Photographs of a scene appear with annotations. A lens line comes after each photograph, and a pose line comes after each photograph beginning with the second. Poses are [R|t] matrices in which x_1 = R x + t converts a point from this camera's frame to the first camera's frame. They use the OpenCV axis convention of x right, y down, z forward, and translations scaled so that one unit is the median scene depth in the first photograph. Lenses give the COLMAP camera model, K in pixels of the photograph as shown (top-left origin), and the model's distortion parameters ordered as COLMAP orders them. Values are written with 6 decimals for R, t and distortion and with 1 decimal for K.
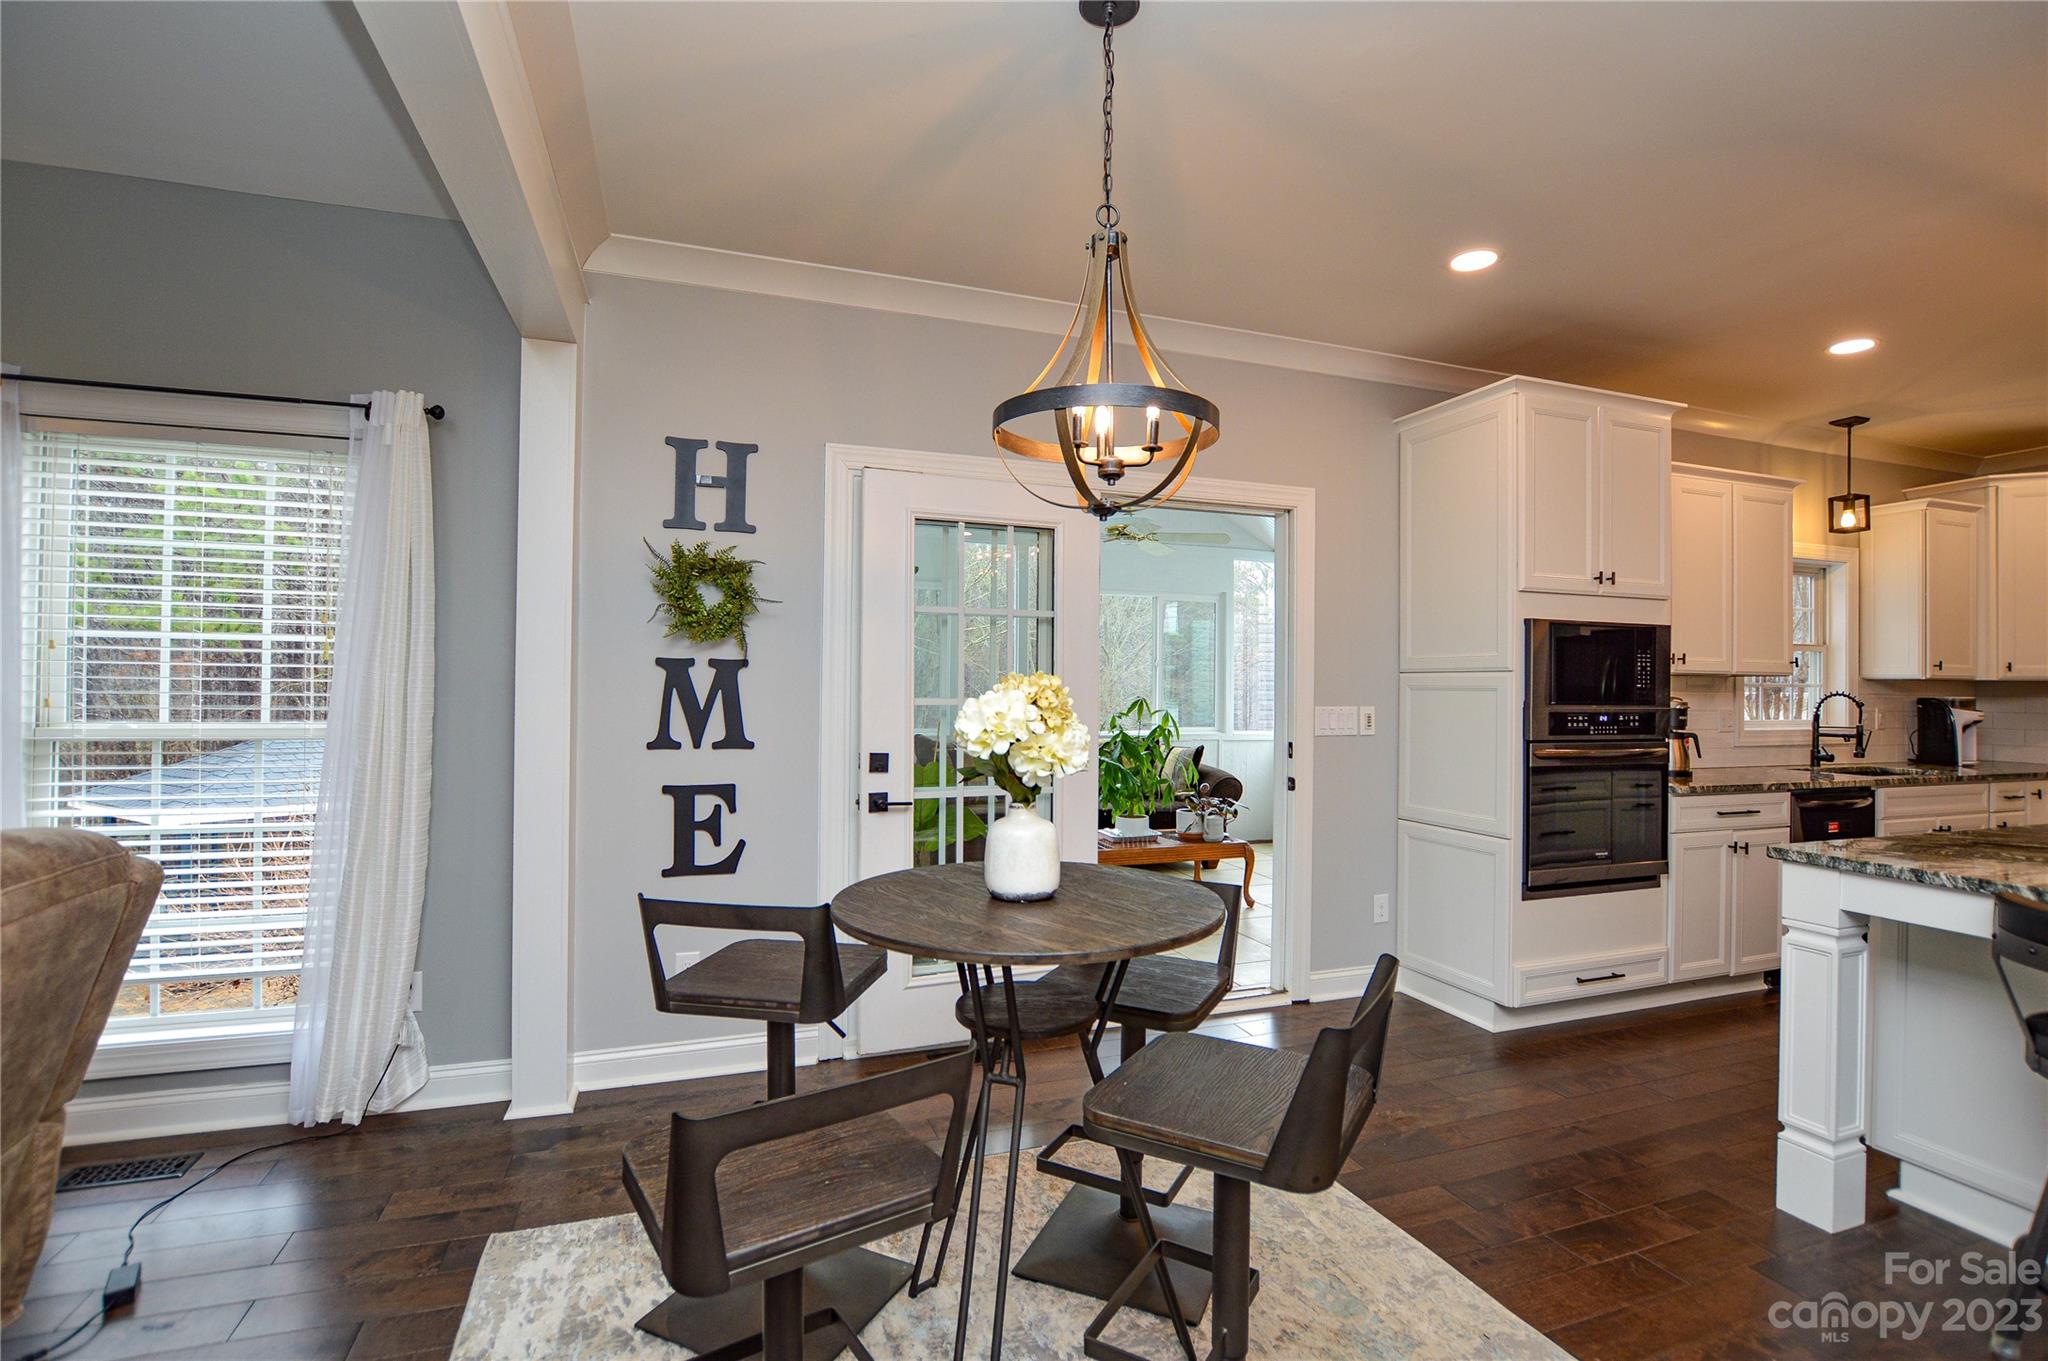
lens RADIAL K [[930.9, 0, 1020.1], [0, 930.9, 679.1], [0, 0, 1]] dist [-0.028921, 0.001559]
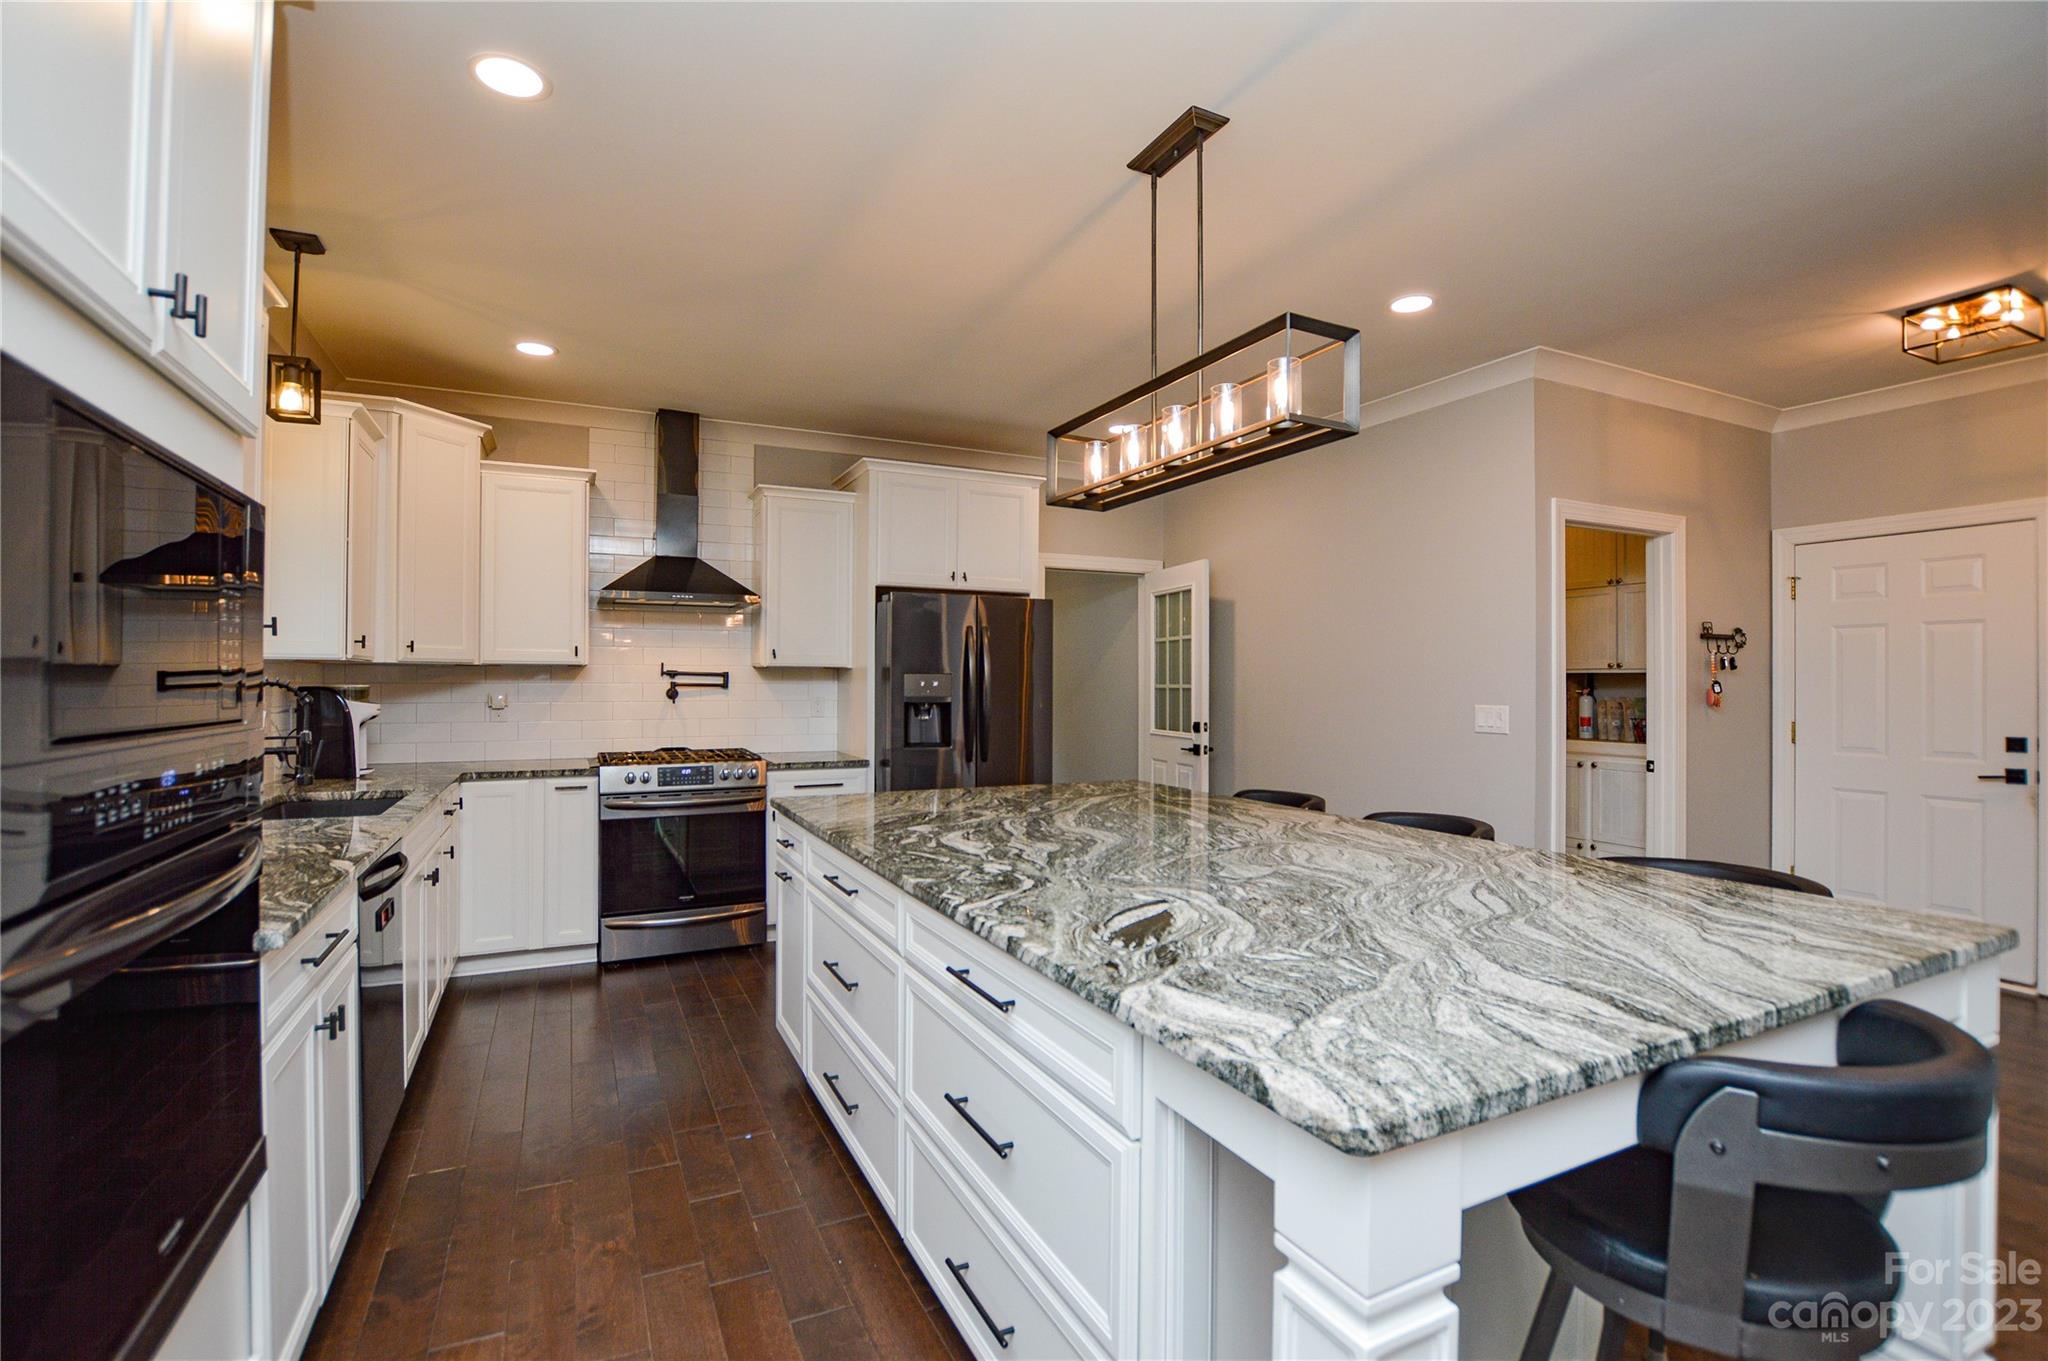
lens RADIAL K [[930.9, 0, 1020.1], [0, 930.9, 679.1], [0, 0, 1]] dist [-0.028921, 0.001559]
pose [[-0.123718, -0.007285, 0.992291, 0.343388], [-0.012045, 0.999910, 0.005839, 0.006336], [-0.992244, -0.011230, -0.123795, 0.845716]]
